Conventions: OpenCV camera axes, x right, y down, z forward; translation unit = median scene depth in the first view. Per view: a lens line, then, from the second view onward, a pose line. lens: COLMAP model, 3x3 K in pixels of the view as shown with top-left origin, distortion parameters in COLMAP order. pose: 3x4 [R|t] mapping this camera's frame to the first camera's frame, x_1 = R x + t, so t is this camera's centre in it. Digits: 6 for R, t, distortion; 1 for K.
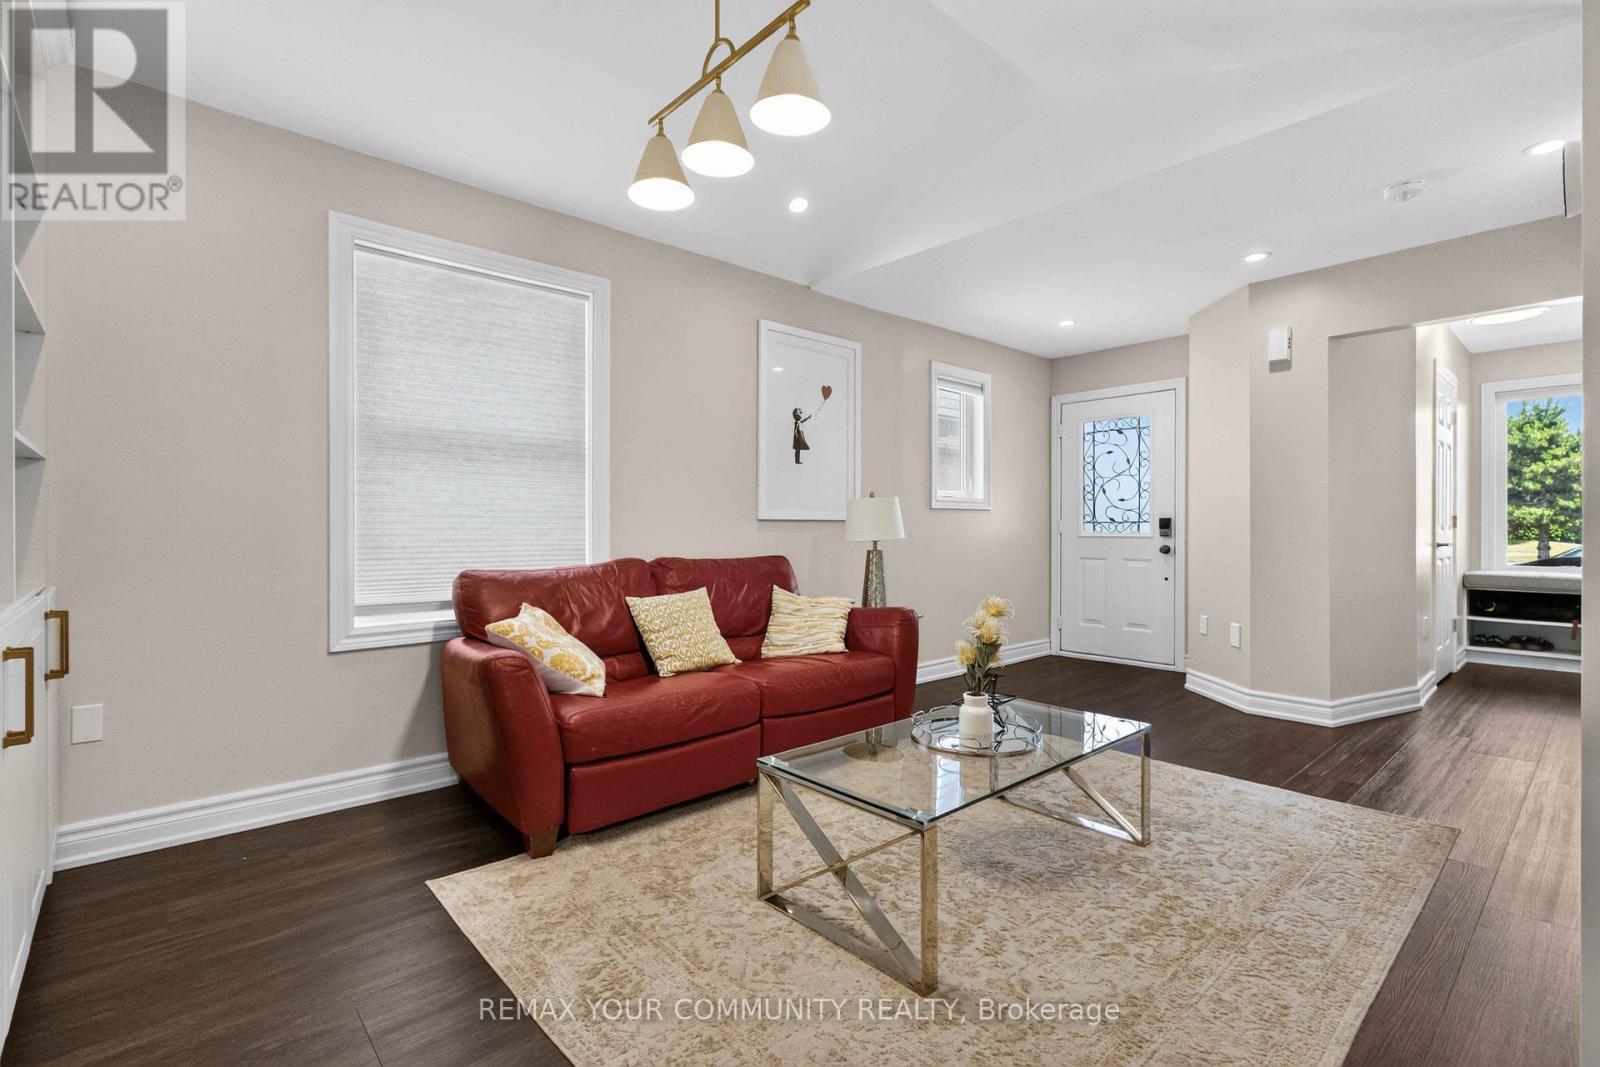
lens RADIAL K [[728.3, 0, 804.4], [0, 728.3, 537.3], [0, 0, 1]] dist [-0.016134, 0.000903]
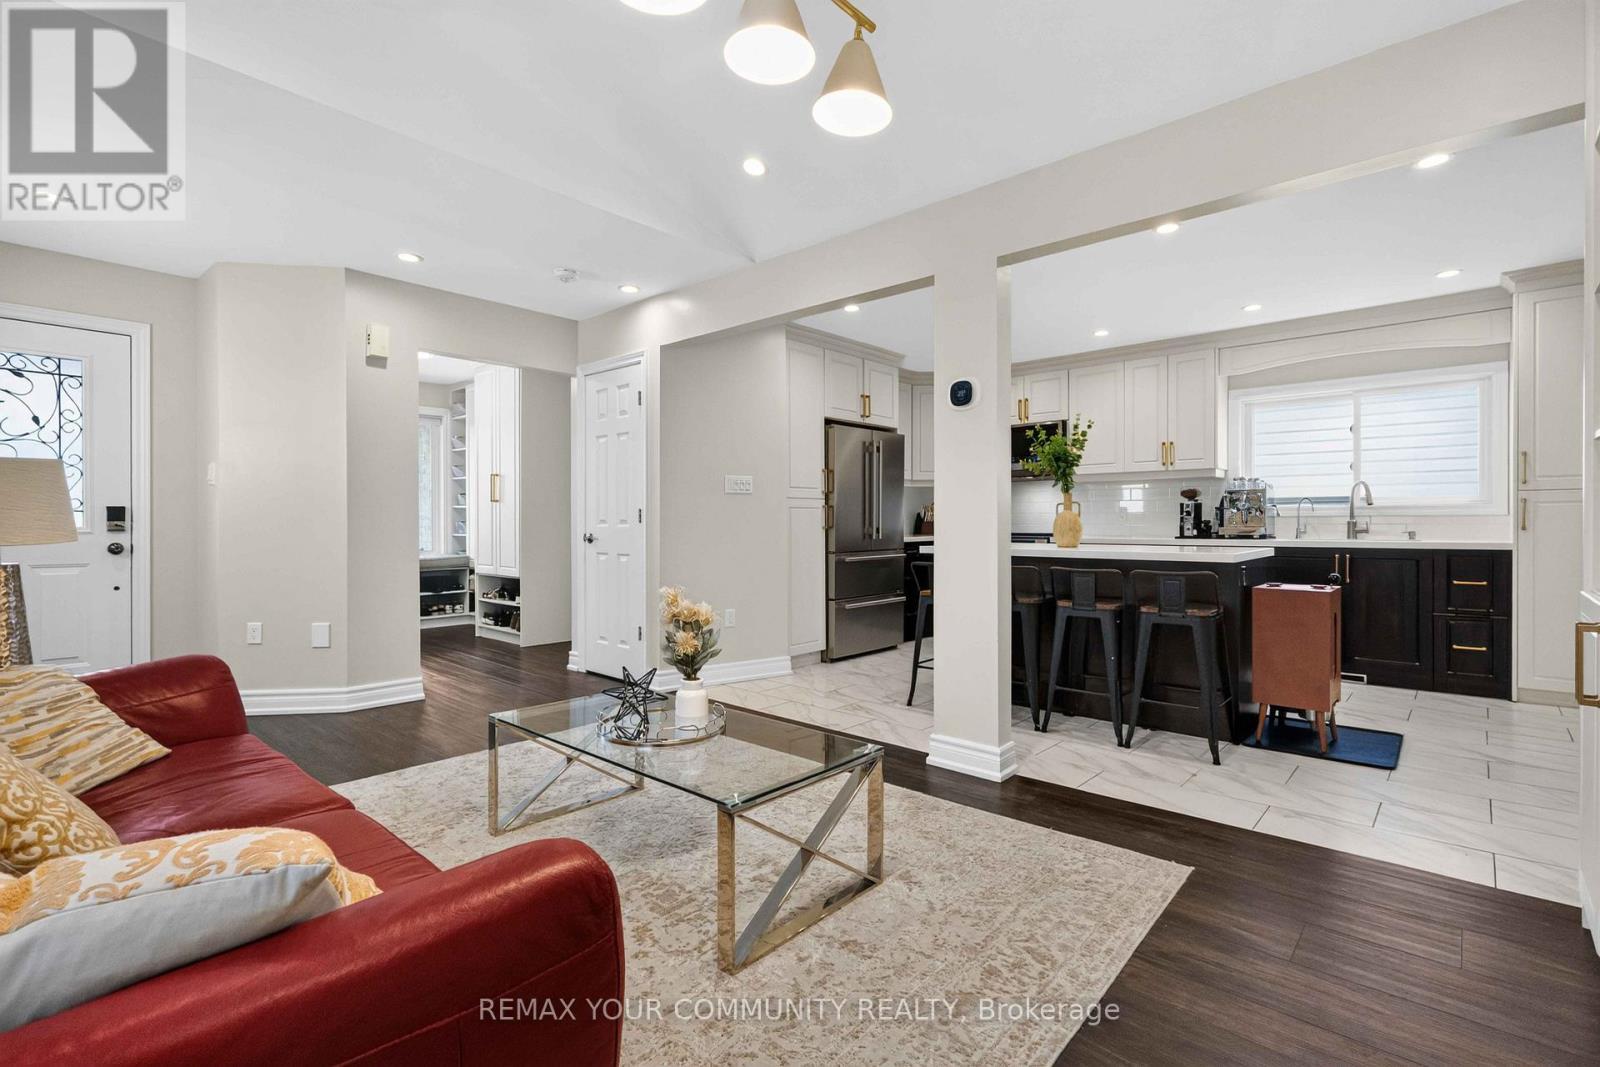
lens RADIAL K [[745.5, 0, 807.9], [0, 745.5, 531.6], [0, 0, 1]] dist [0.005127, 0.001342]
pose [[-0.111223, -0.013024, 0.993710, -0.463224], [0.008940, 0.999861, 0.014105, -0.006849], [-0.993755, 0.010452, -0.111091, 0.514733]]
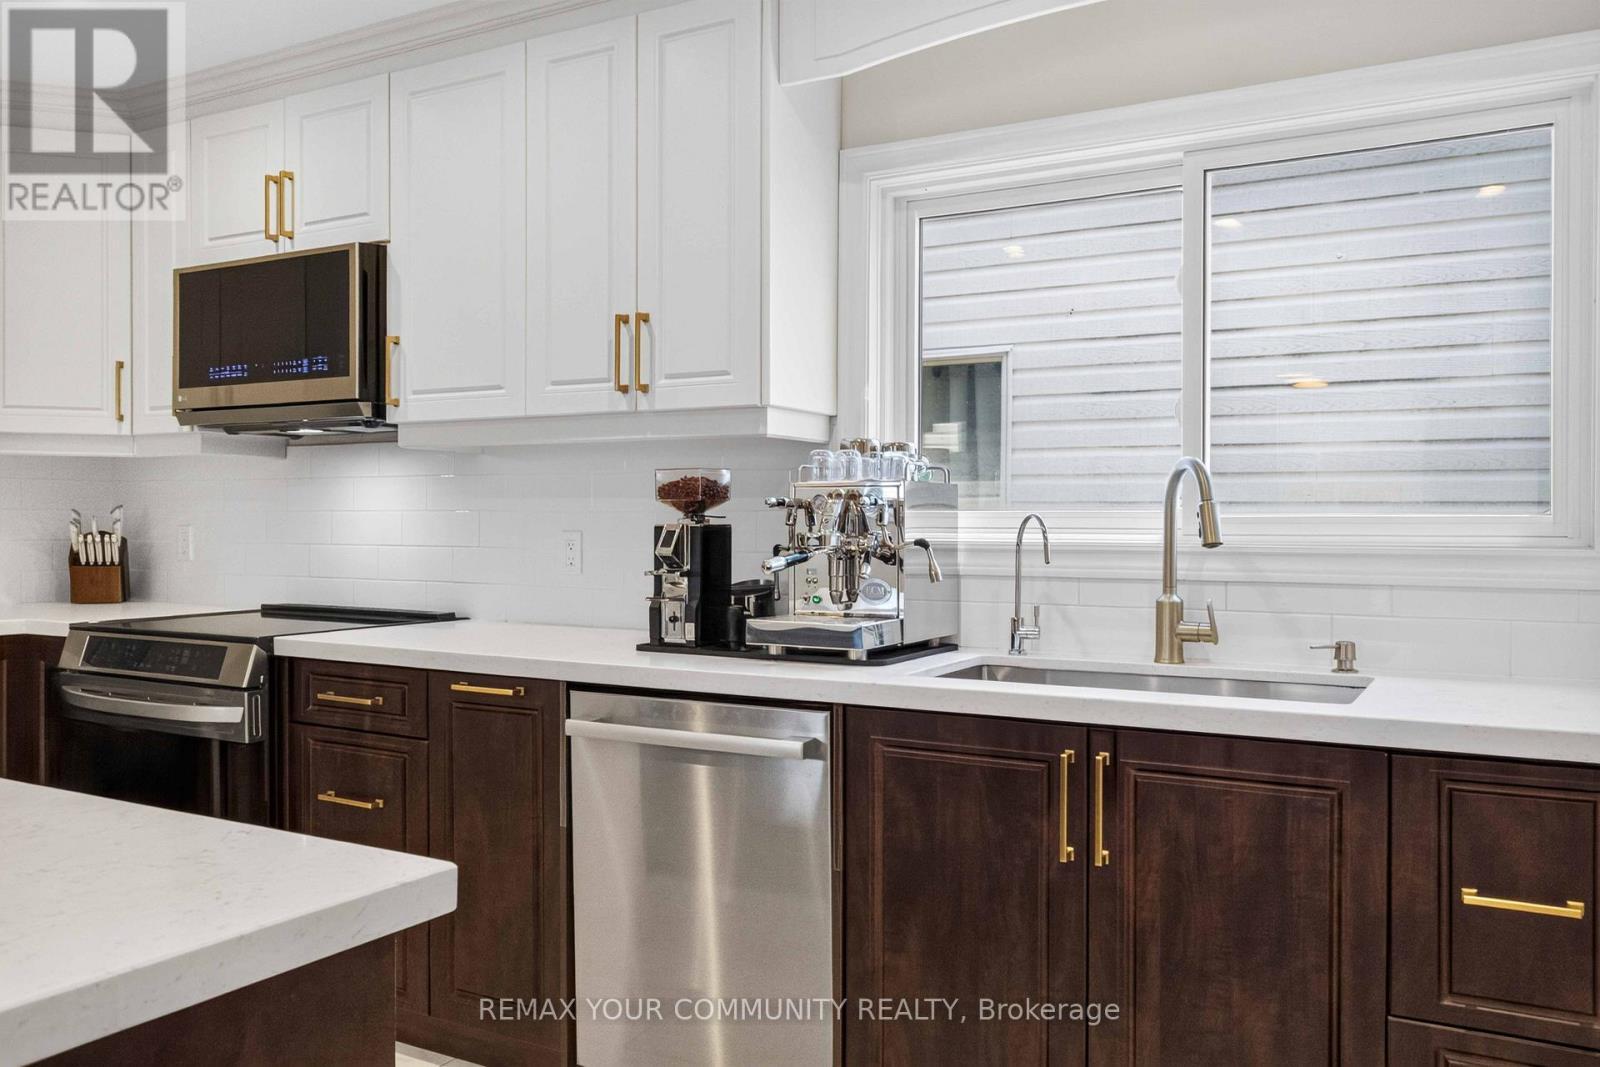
lens RADIAL K [[1250.8, 0, 816.3], [0, 1250.8, 538.8], [0, 0, 1]] dist [0.014335, -0.006267]
pose [[-0.315044, -0.015088, 0.948957, 0.194612], [-0.000180, 0.999875, 0.015838, -0.038254], [-0.949077, 0.004819, -0.315007, -0.213382]]
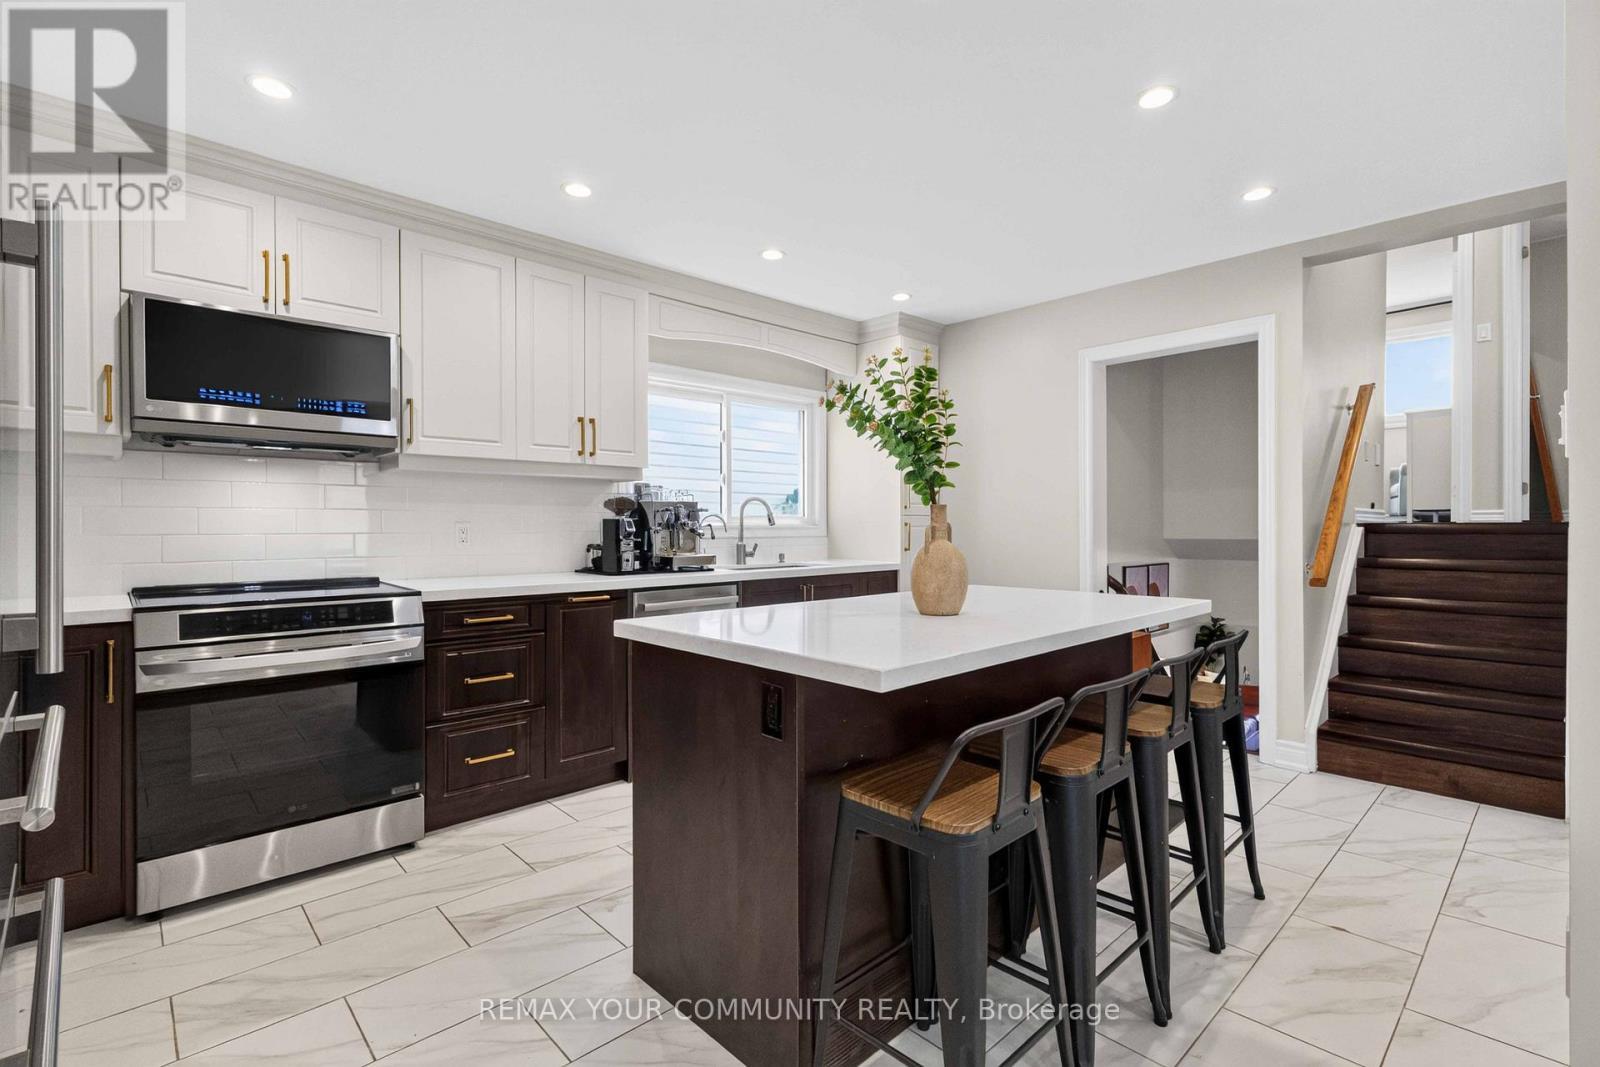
lens RADIAL K [[745.5, 0, 814.8], [0, 745.5, 539.0], [0, 0, 1]] dist [0.005127, 0.001342]
pose [[-0.999523, -0.000041, -0.030891, 0.653047], [-0.000809, 0.999691, 0.024847, -0.033179], [0.030881, 0.024860, -0.999214, 0.550341]]
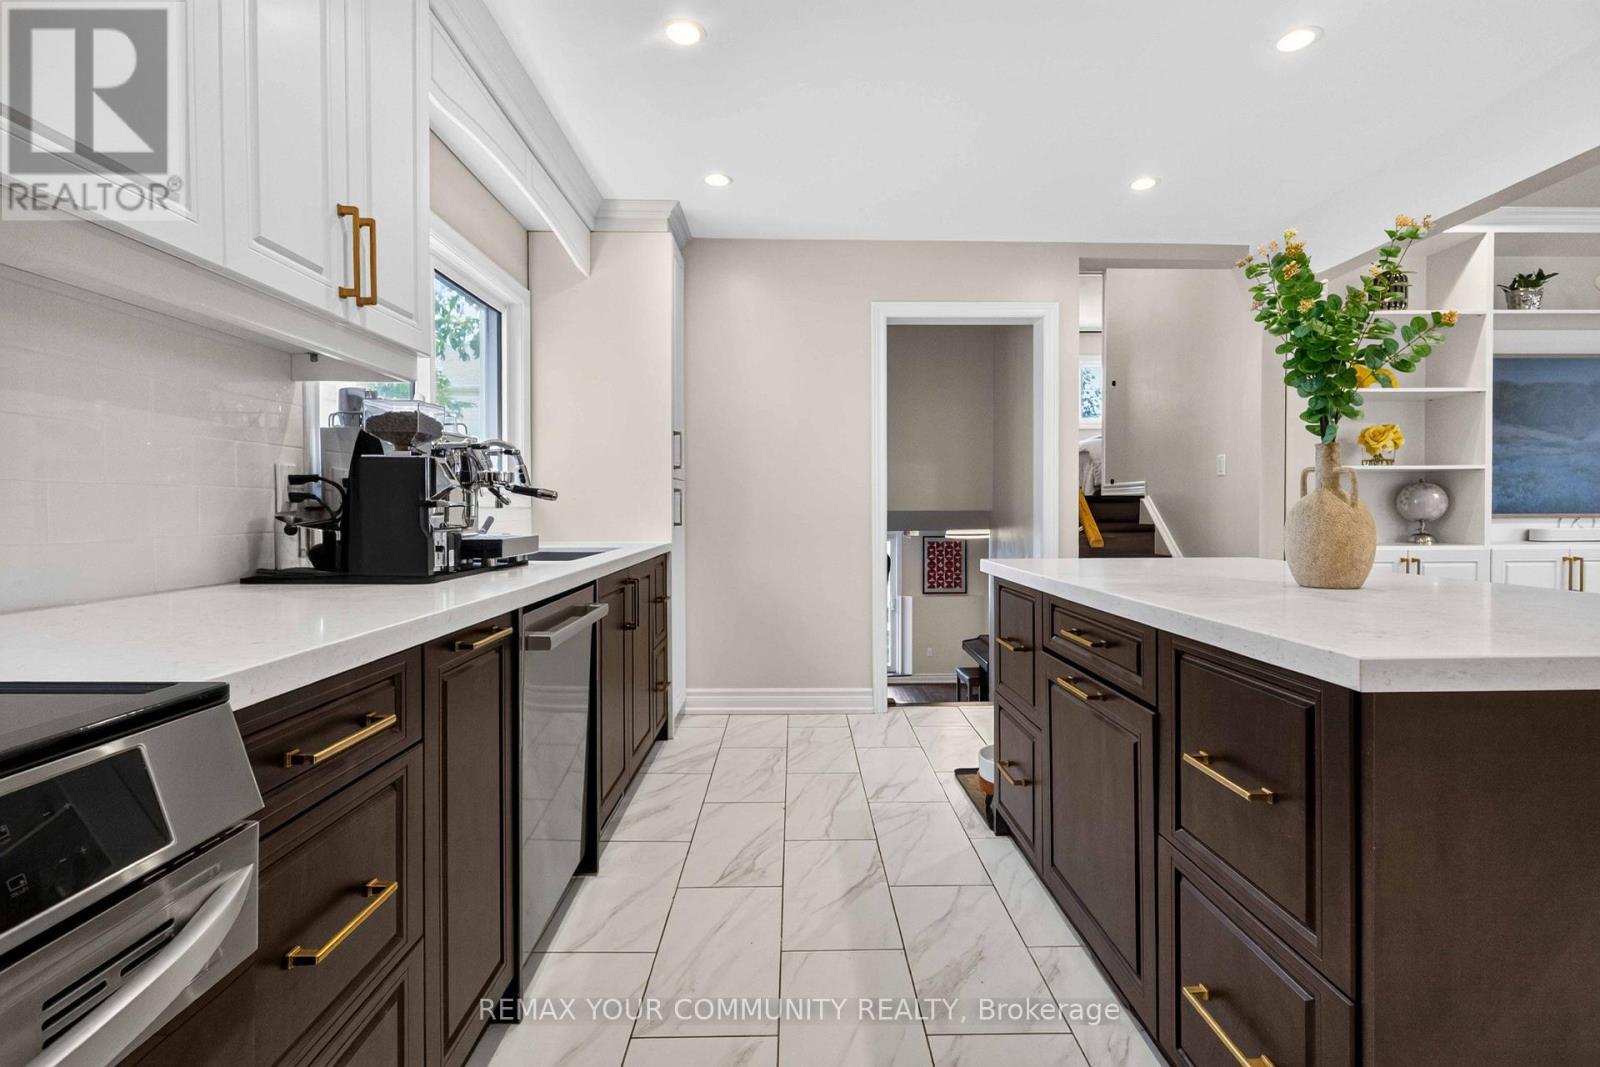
lens RADIAL K [[745.5, 0, 799.0], [0, 745.5, 509.9], [0, 0, 1]] dist [0.005127, 0.001342]
pose [[-0.651476, 0.000435, -0.758669, 1.029178], [-0.005107, 0.999975, 0.004960, -0.009765], [0.758652, 0.007106, -0.651457, 0.075595]]
